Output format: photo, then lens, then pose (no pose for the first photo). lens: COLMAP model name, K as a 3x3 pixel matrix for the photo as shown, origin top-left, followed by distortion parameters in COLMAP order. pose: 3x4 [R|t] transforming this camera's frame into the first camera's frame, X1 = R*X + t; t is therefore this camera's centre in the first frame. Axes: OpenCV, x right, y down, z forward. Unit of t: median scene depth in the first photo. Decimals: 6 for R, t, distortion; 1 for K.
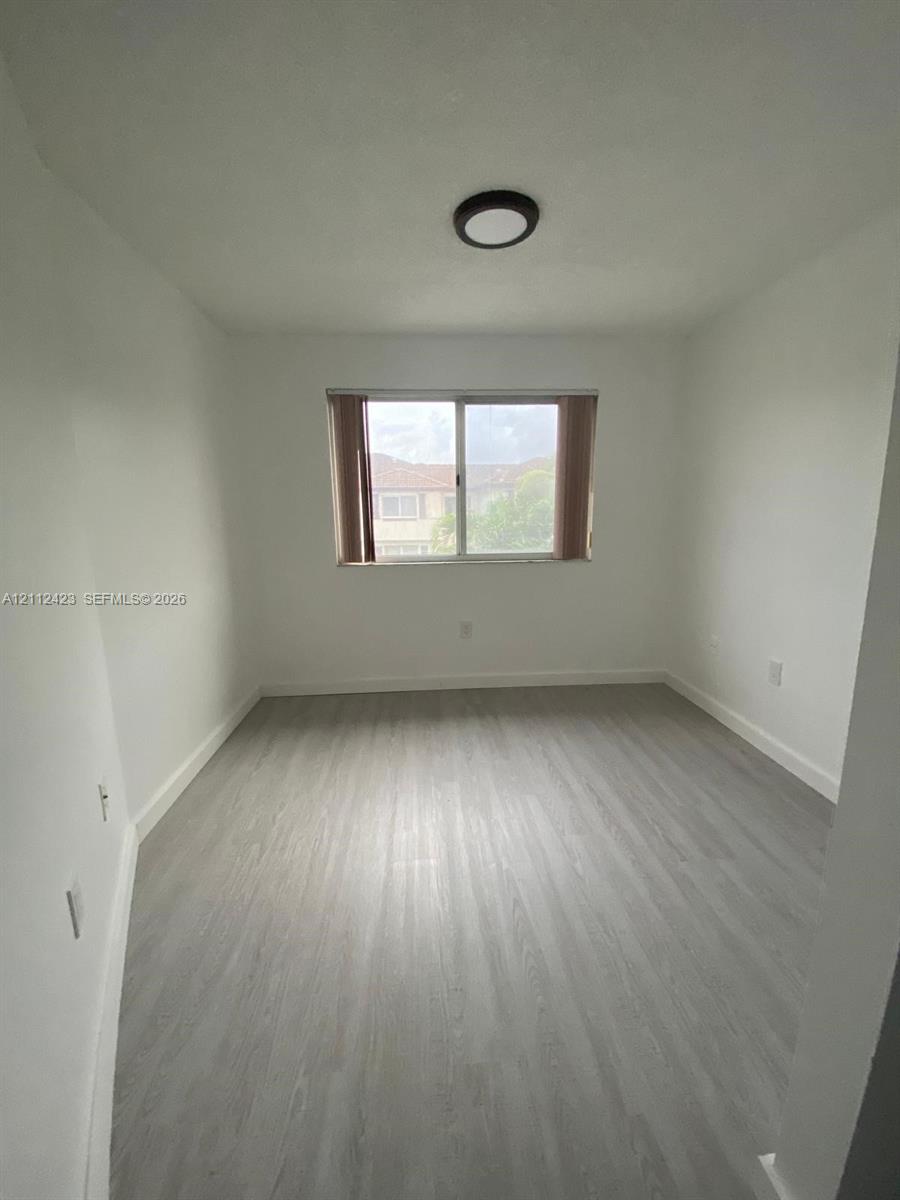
lens RADIAL K [[472.3, 0, 451.1], [0, 472.3, 596.8], [0, 0, 1]] dist [-0.009697, -0.001217]
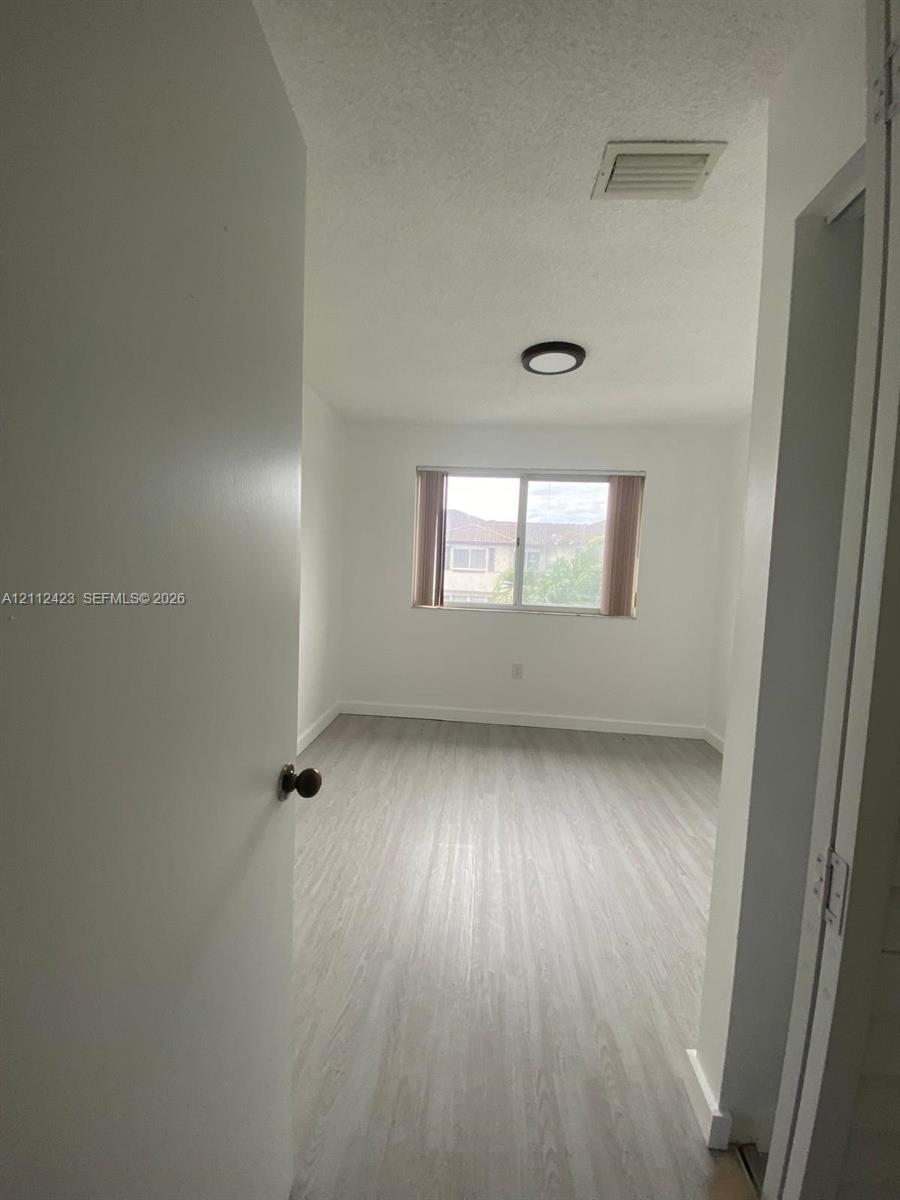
lens RADIAL K [[472.3, 0, 439.2], [0, 472.3, 592.4], [0, 0, 1]] dist [-0.009697, -0.001217]
pose [[0.983795, 0.064094, -0.167447, 0.025711], [-0.083366, 0.990349, -0.110718, 0.025549], [0.158735, 0.122883, 0.979644, -0.176208]]
